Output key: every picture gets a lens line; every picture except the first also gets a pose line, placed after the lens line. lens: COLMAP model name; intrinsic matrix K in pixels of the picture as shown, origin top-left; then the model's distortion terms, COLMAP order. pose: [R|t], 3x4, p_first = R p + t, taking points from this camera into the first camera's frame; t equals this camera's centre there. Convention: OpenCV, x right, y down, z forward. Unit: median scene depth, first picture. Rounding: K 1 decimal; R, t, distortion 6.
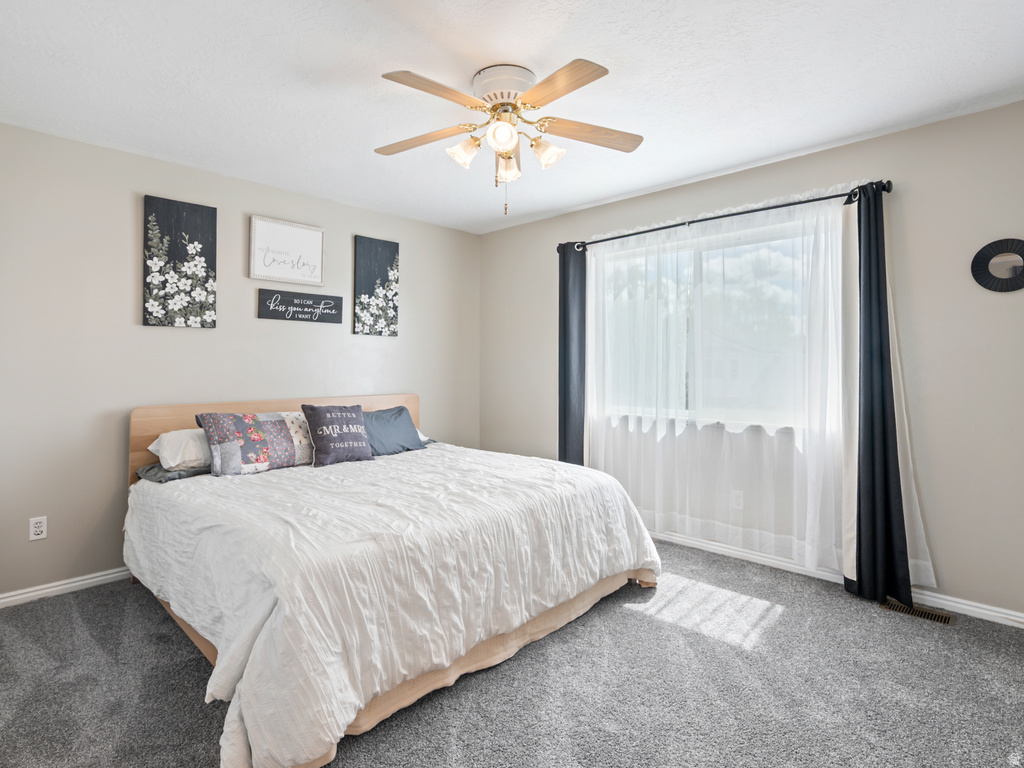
lens RADIAL K [[529.0, 0, 508.6], [0, 529.0, 379.4], [0, 0, 1]] dist [0.000161, 0.003015]
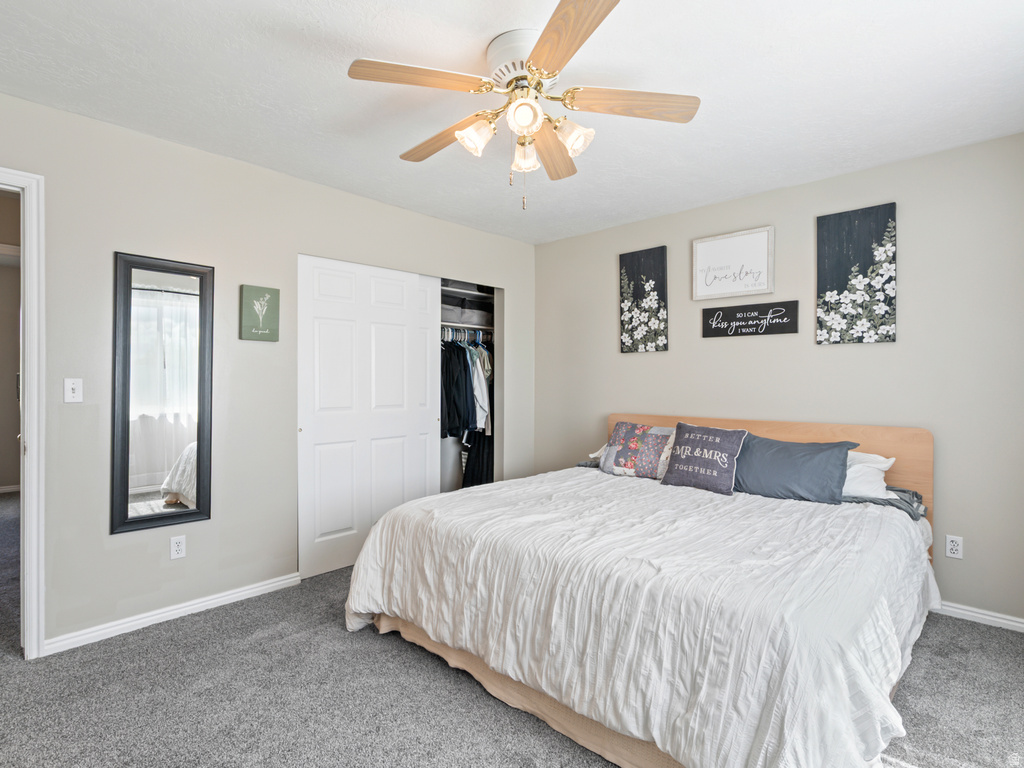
lens RADIAL K [[519.2, 0, 513.6], [0, 519.2, 411.4], [0, 0, 1]] dist [-0.000583, 0.000286]
pose [[0.032888, 0.056845, -0.997841, 0.573409], [-0.031481, 0.997945, 0.055813, -0.018091], [0.998963, 0.029577, 0.034610, 0.638657]]
